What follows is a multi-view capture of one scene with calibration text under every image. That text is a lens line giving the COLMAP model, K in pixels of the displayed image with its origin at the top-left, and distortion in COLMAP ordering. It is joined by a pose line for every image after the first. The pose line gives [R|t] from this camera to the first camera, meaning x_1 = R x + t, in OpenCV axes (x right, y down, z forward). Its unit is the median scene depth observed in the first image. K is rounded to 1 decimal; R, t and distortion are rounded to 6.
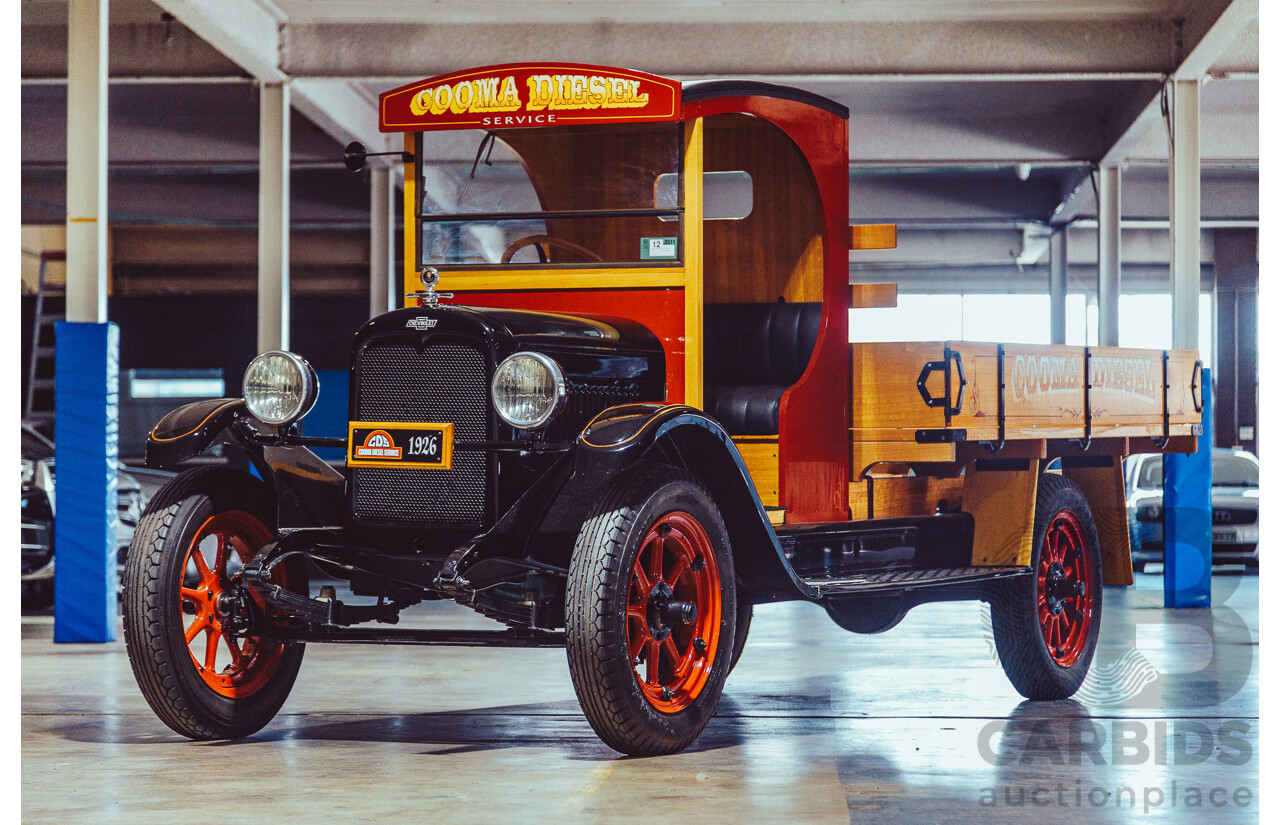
lens RADIAL K [[3516.5, 0, 640.0], [0, 3516.5, 412.5], [0, 0, 1]] dist [-0.015782, -0.902960]
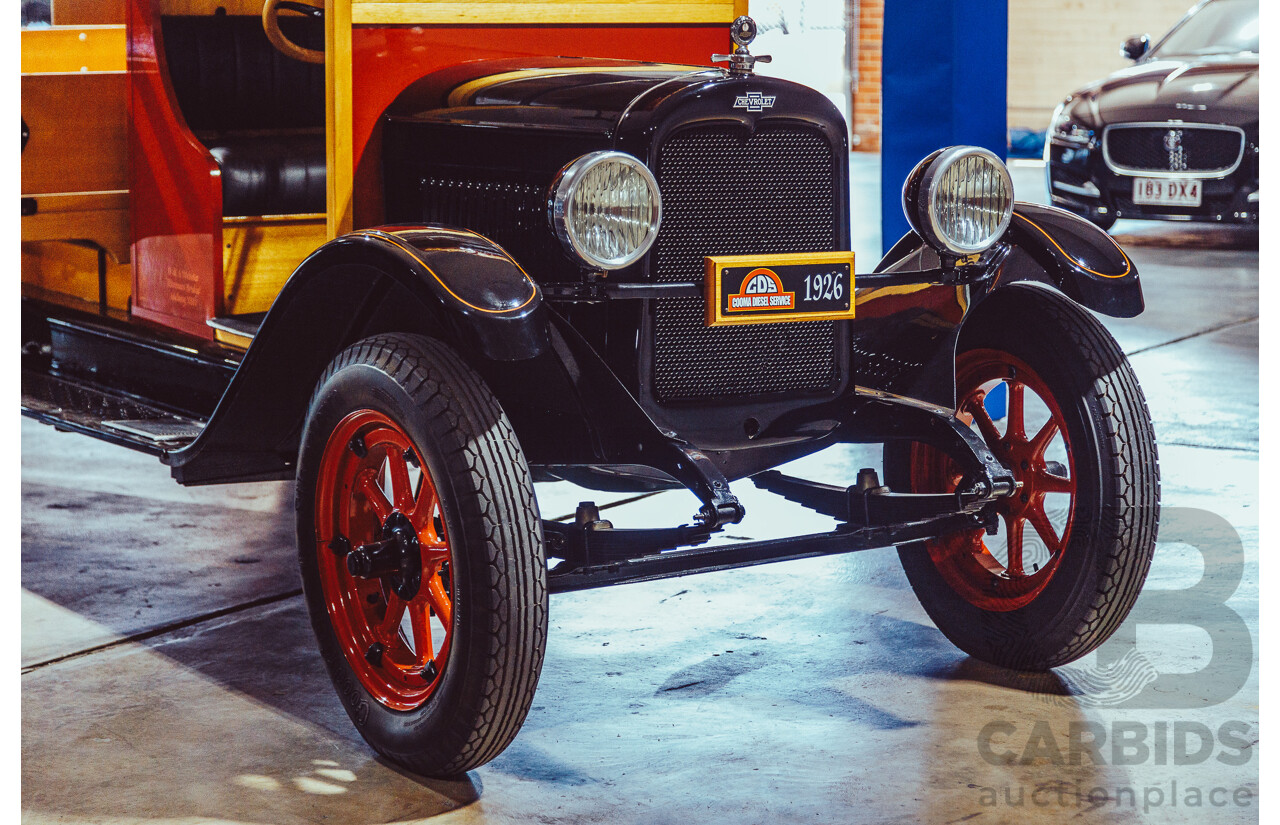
lens RADIAL K [[2886.9, 0, 640.0], [0, 2886.9, 412.5], [0, 0, 1]] dist [0.027760, -0.043590]
pose [[0.503559, -0.133526, 0.853580, -0.532763], [-0.016273, 0.986344, 0.163895, -0.054877], [-0.863808, -0.096421, 0.494509, 0.713607]]
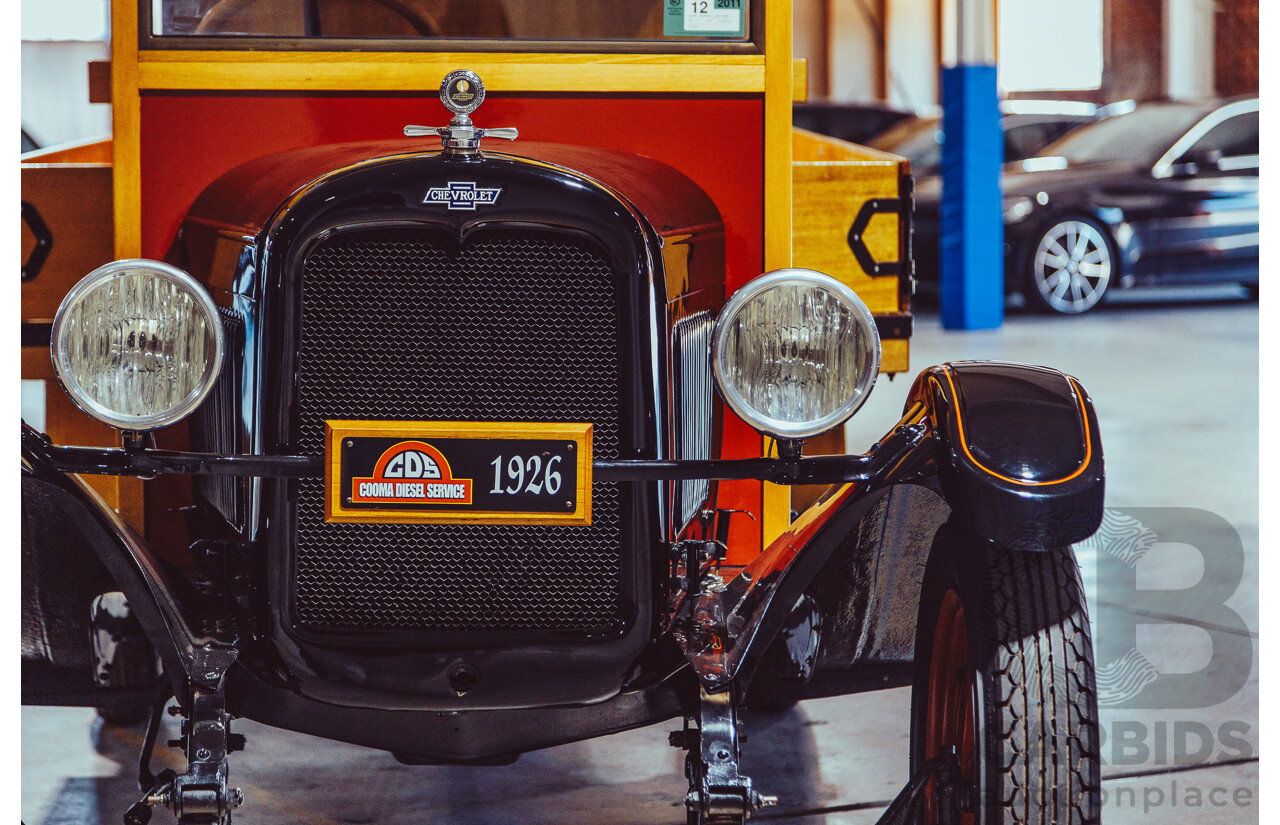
lens RADIAL K [[3516.5, 0, 640.0], [0, 3516.5, 412.5], [0, 0, 1]] dist [-0.015782, -0.902960]
pose [[0.860688, -0.049755, 0.506696, -0.263483], [-0.005240, 0.994295, 0.106536, -0.044300], [-0.509106, -0.094349, 0.855517, 0.576793]]
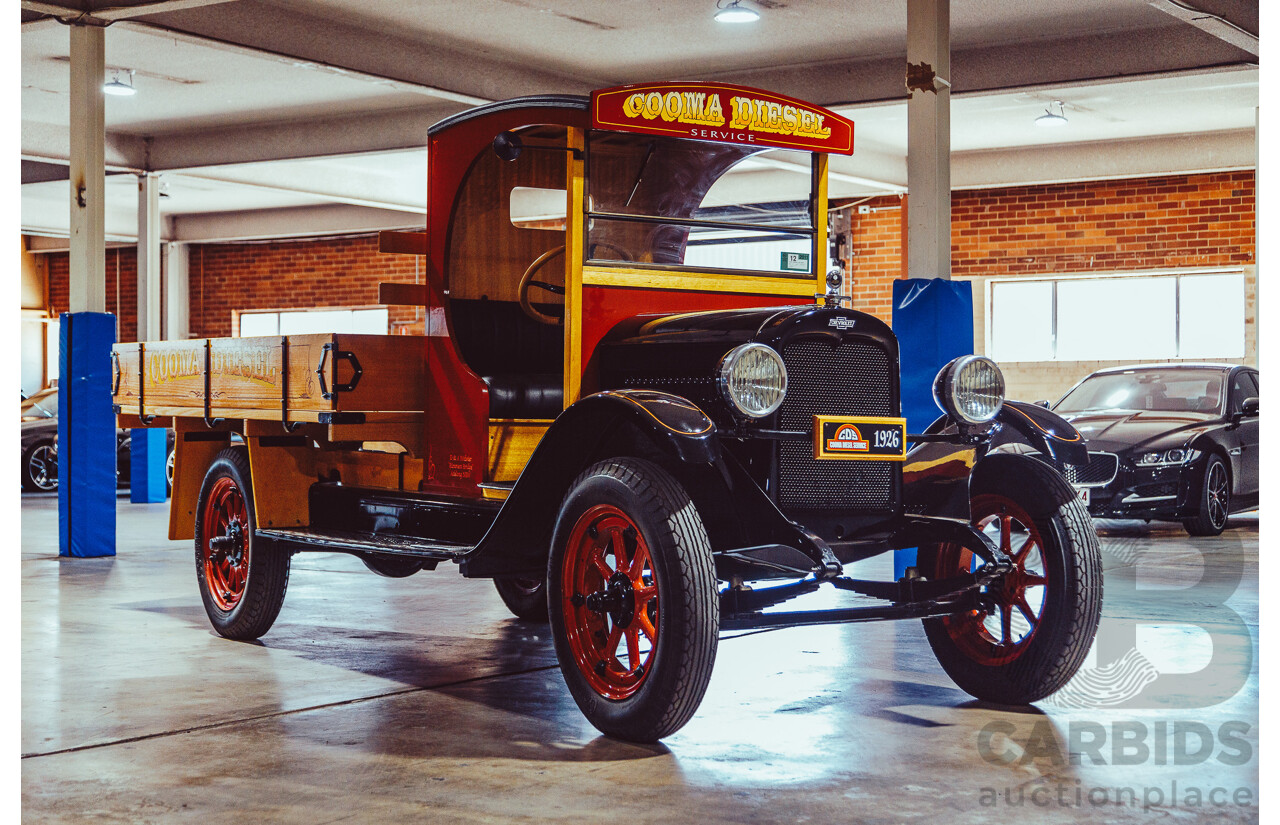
lens RADIAL K [[2009.7, 0, 640.0], [0, 2009.7, 412.5], [0, 0, 1]] dist [0.058201, -0.041976]
pose [[0.517948, 0.001866, 0.855410, -0.593684], [-0.022190, 0.999690, 0.011255, -0.003632], [-0.855124, -0.024812, 0.517829, 0.709357]]
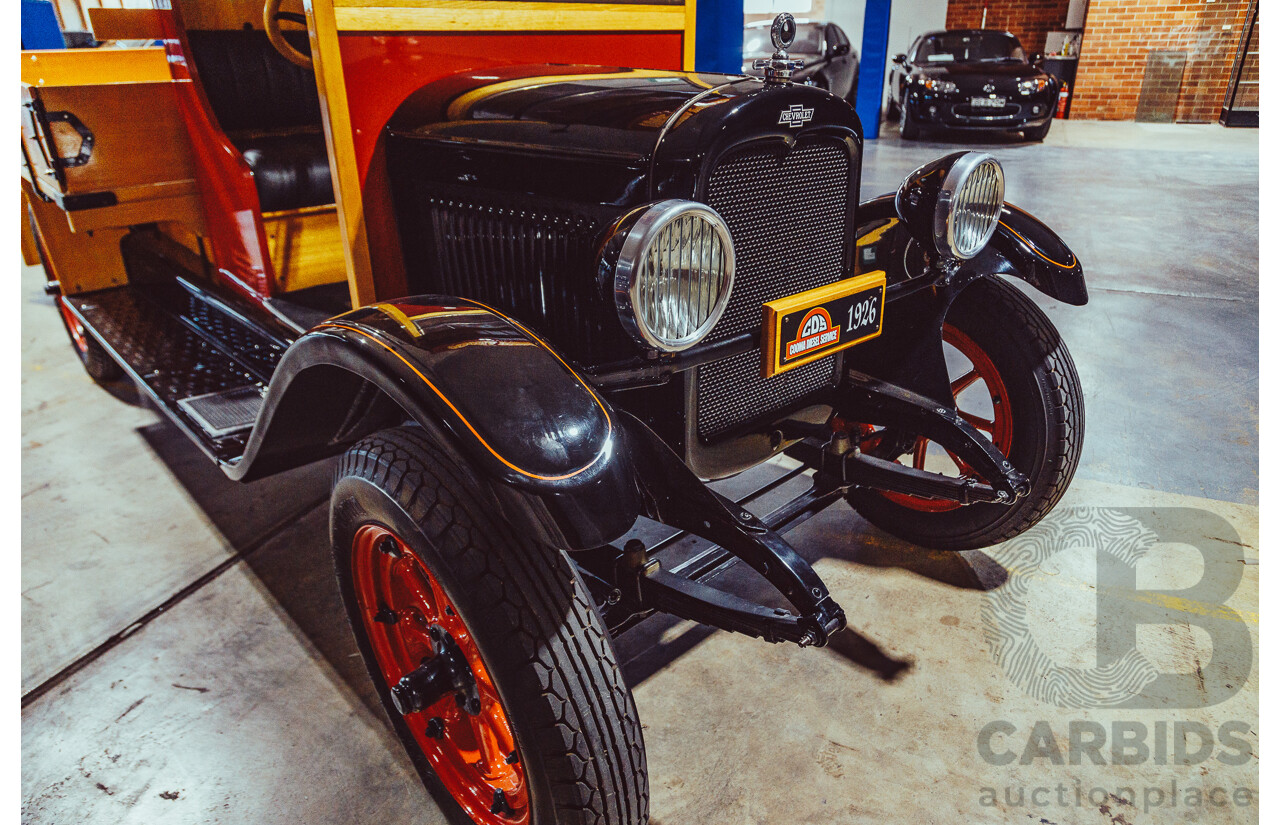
lens RADIAL K [[820.6, 0, 653.1], [0, 820.6, 412.6], [0, 0, 1]] dist [0.018203, 0.001928]
pose [[0.346919, -0.404520, 0.846174, -0.205146], [-0.007621, 0.900960, 0.433836, -0.039320], [-0.937864, -0.156955, 0.309478, 0.936230]]
